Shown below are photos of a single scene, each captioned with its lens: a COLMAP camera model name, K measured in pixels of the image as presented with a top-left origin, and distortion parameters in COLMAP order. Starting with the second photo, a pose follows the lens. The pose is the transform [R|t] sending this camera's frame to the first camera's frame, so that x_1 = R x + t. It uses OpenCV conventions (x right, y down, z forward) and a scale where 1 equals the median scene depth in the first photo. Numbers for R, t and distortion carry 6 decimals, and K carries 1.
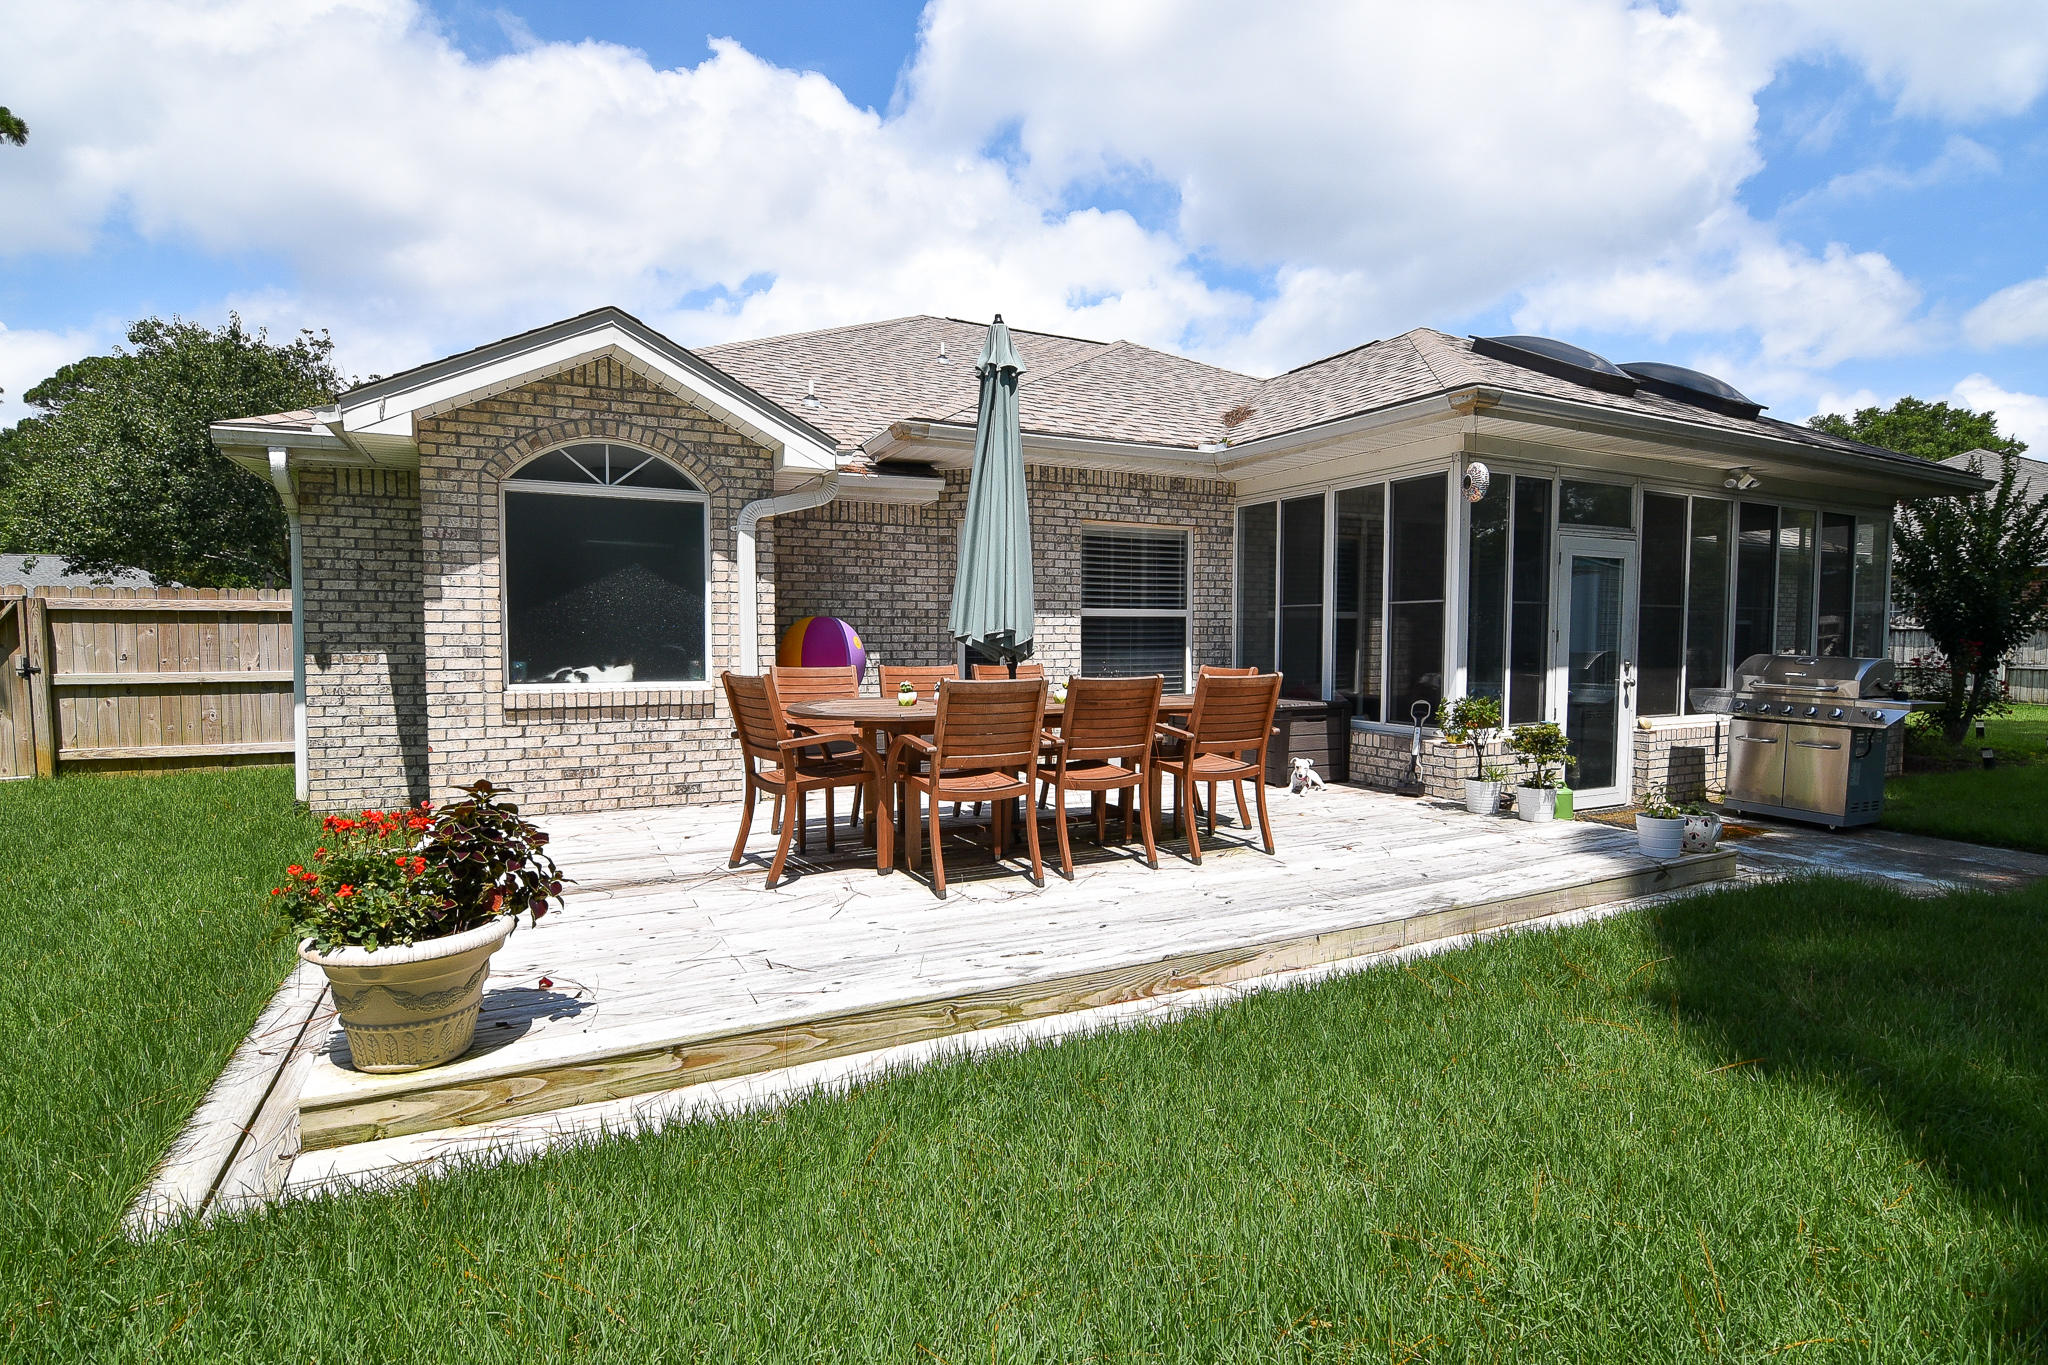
lens RADIAL K [[970.1, 0, 1018.3], [0, 970.1, 680.7], [0, 0, 1]] dist [-0.003602, -0.000067]
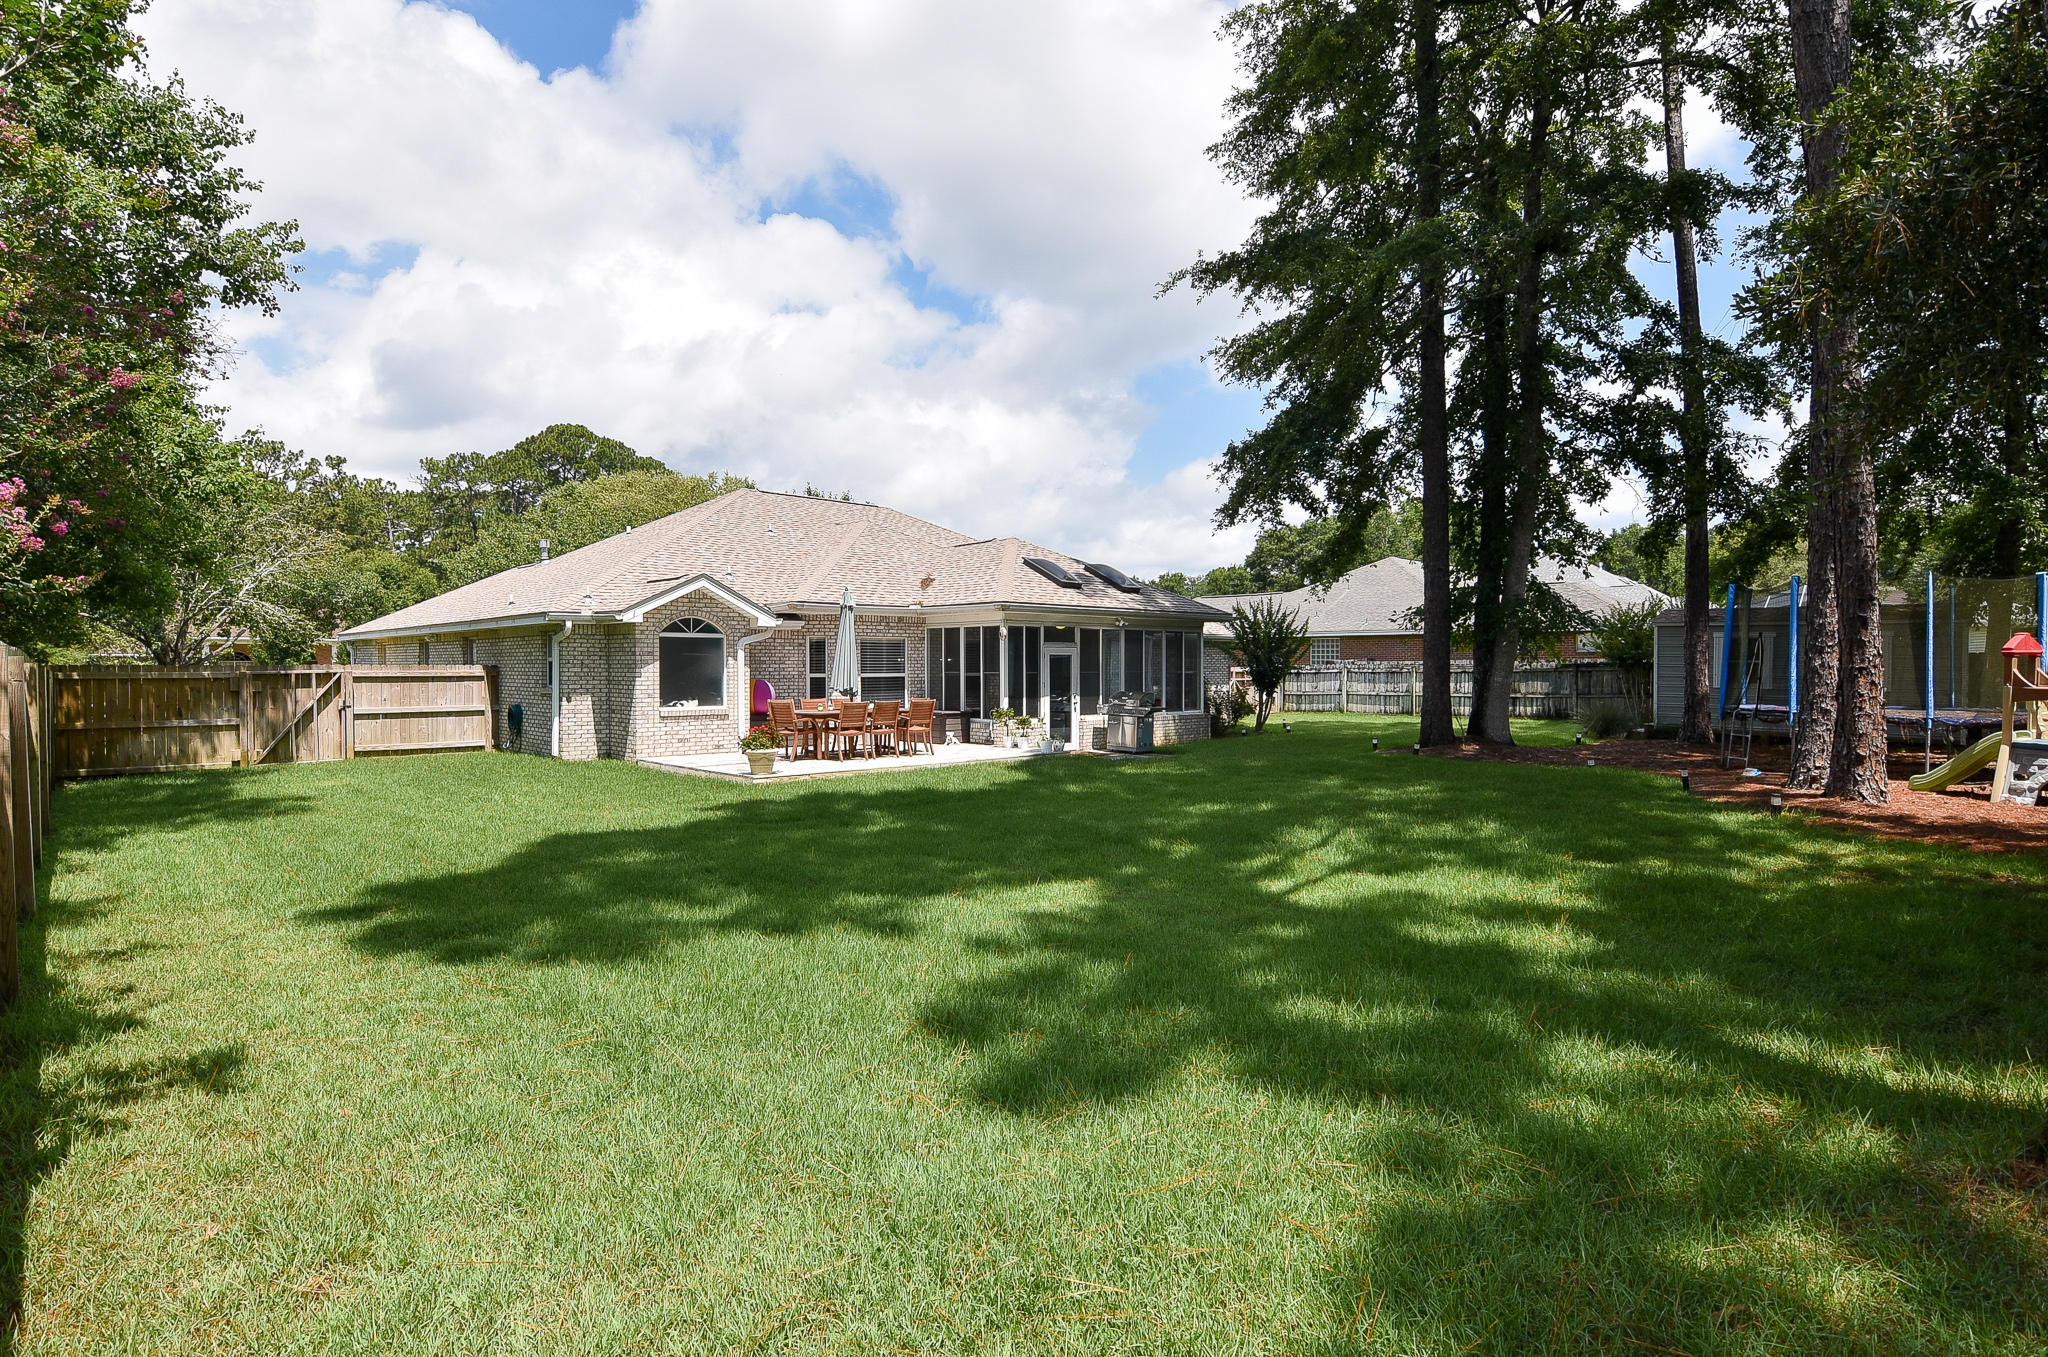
lens RADIAL K [[1038.2, 0, 1023.5], [0, 1038.2, 674.3], [0, 0, 1]] dist [-0.002128, -0.000151]
pose [[0.957614, -0.005516, 0.288002, -0.297196], [0.016656, 0.999204, -0.036245, 0.025607], [-0.287573, 0.039506, 0.956944, -1.601394]]
